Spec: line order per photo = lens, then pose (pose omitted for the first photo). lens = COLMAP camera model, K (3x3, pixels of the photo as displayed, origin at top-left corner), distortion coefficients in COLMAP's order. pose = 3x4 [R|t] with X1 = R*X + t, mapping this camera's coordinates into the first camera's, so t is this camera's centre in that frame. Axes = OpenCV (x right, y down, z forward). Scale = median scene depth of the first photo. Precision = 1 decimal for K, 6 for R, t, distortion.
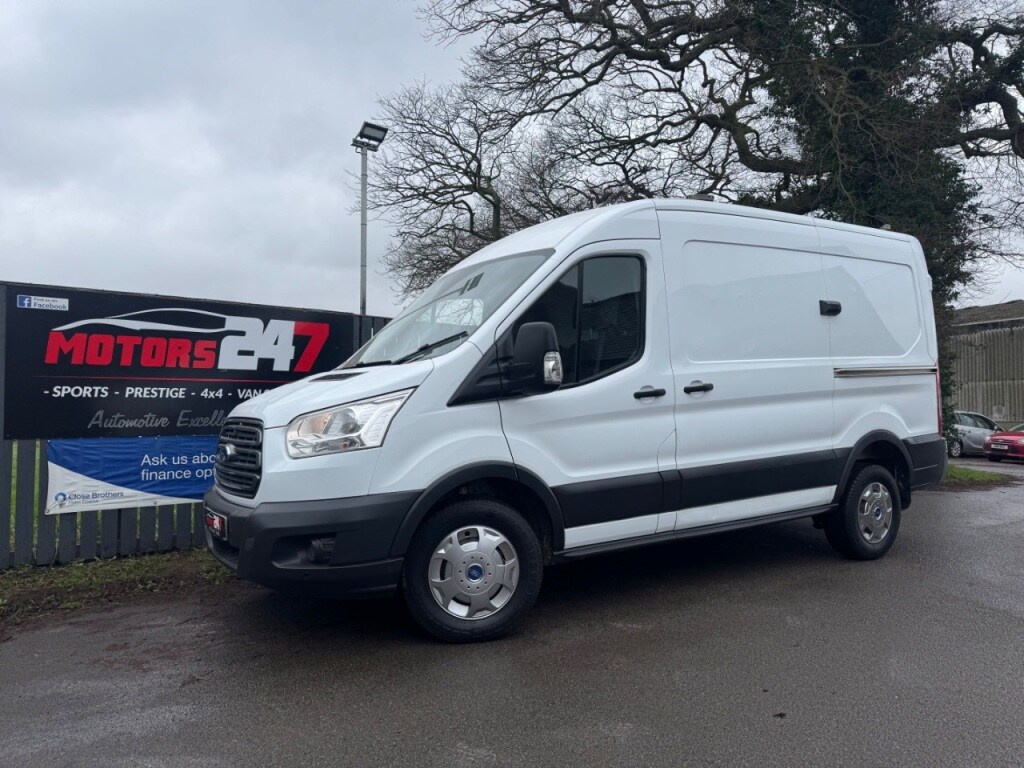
lens RADIAL K [[720.0, 0, 515.4], [0, 720.0, 383.1], [0, 0, 1]] dist [0.052144, -0.059785]
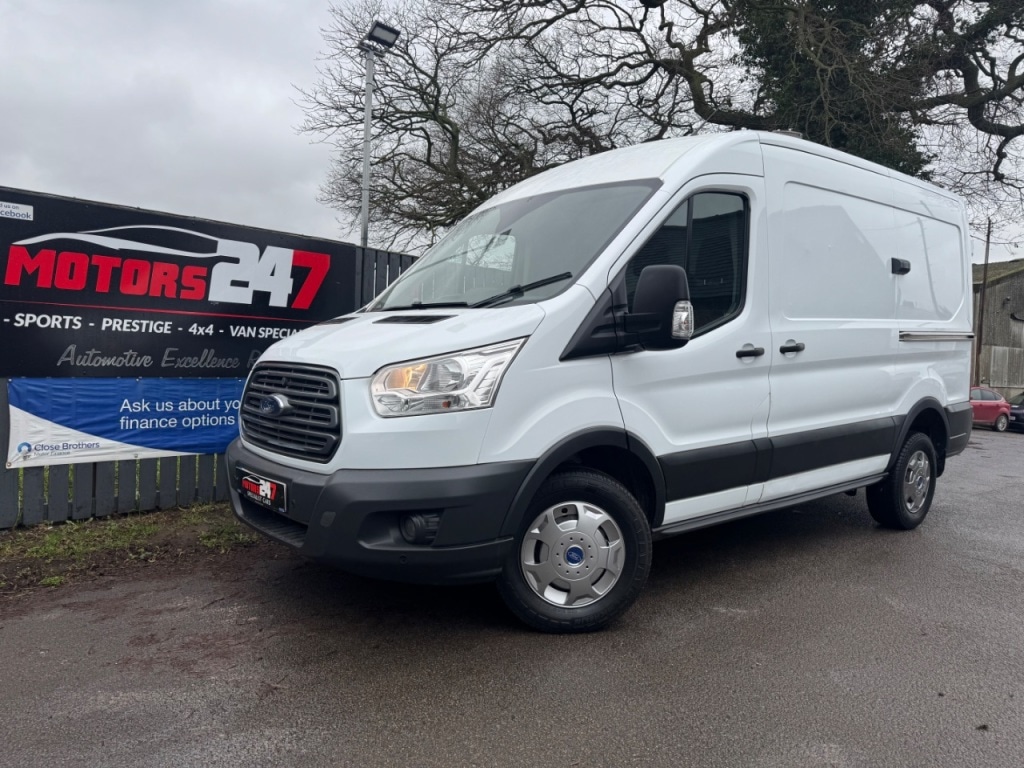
lens RADIAL K [[720.0, 0, 509.6], [0, 720.0, 380.5], [0, 0, 1]] dist [0.052144, -0.059785]
pose [[0.992287, 0.033766, 0.119271, -0.170114], [-0.042334, 0.996645, 0.070051, -0.001153], [-0.116505, -0.074560, 0.990387, 0.114792]]
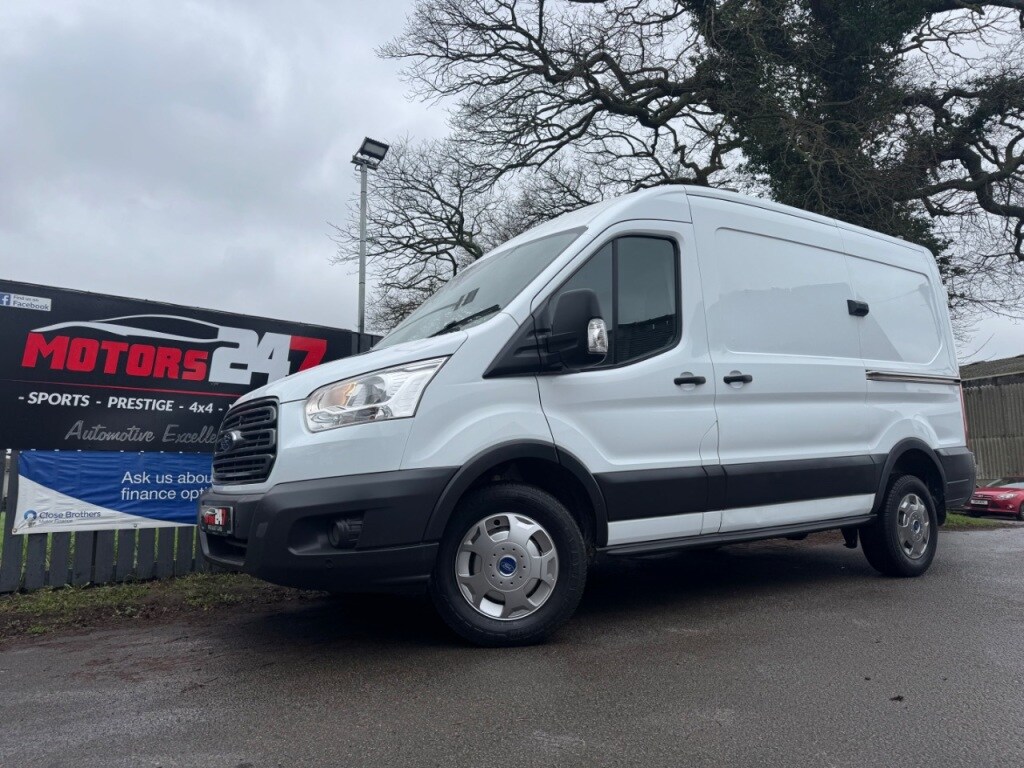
lens RADIAL K [[720.0, 0, 512.2], [0, 720.0, 384.1], [0, 0, 1]] dist [0.052144, -0.059785]
pose [[0.999181, -0.005866, 0.040039, -0.063685], [0.009888, 0.994837, -0.101006, 0.087963], [-0.039240, 0.101319, 0.994080, 0.065640]]
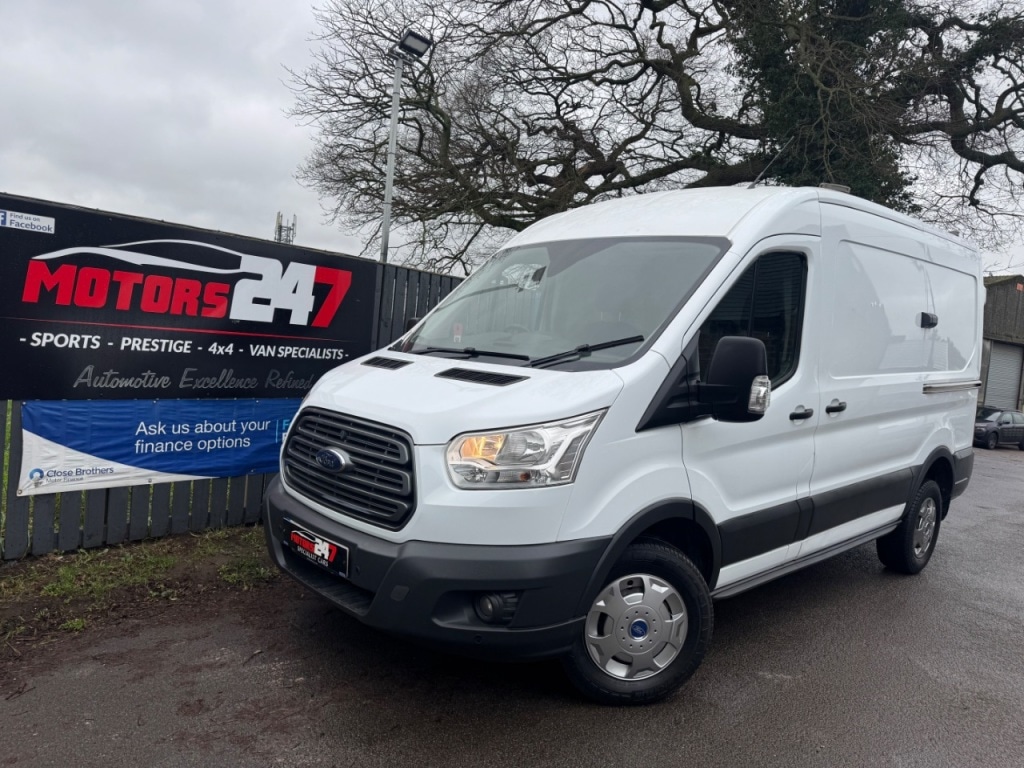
lens RADIAL K [[720.0, 0, 510.9], [0, 720.0, 383.5], [0, 0, 1]] dist [0.052144, -0.059785]
pose [[0.980572, 0.076010, 0.180832, -0.261407], [-0.094190, 0.991091, 0.094159, -0.058851], [-0.172064, -0.109362, 0.978996, 0.150046]]
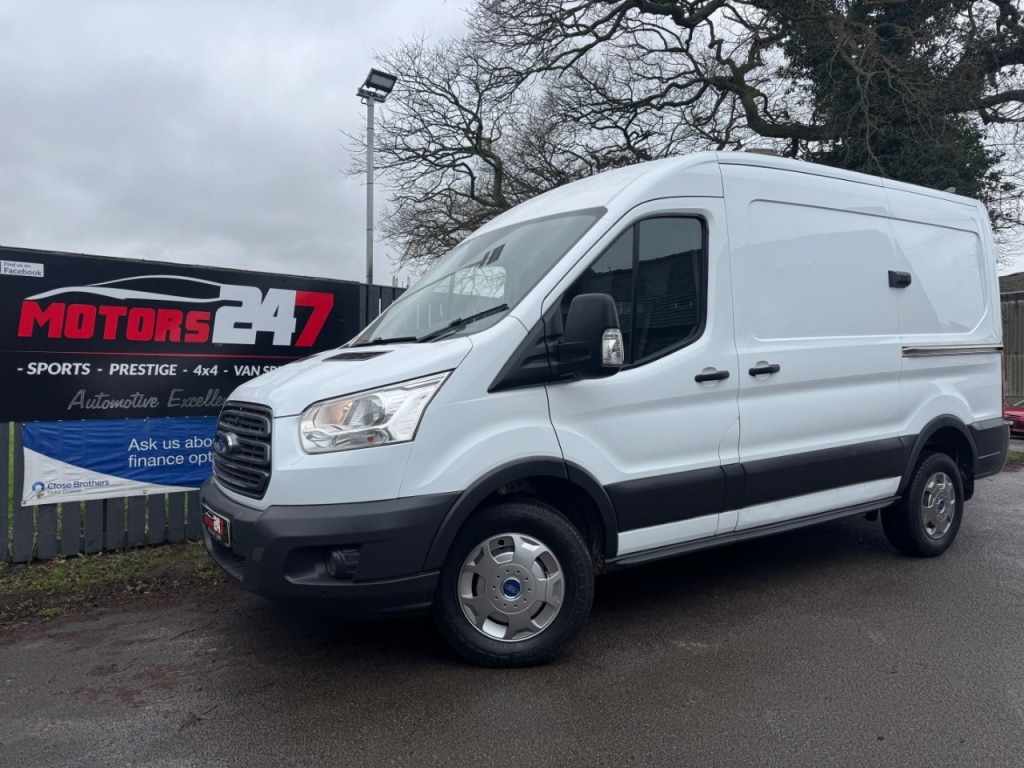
lens RADIAL K [[720.0, 0, 510.0], [0, 720.0, 379.3], [0, 0, 1]] dist [0.052144, -0.059785]
pose [[0.999953, 0.004803, 0.008383, -0.051564], [-0.005104, 0.999329, 0.036283, -0.010073], [-0.008203, -0.036324, 0.999306, 0.102197]]
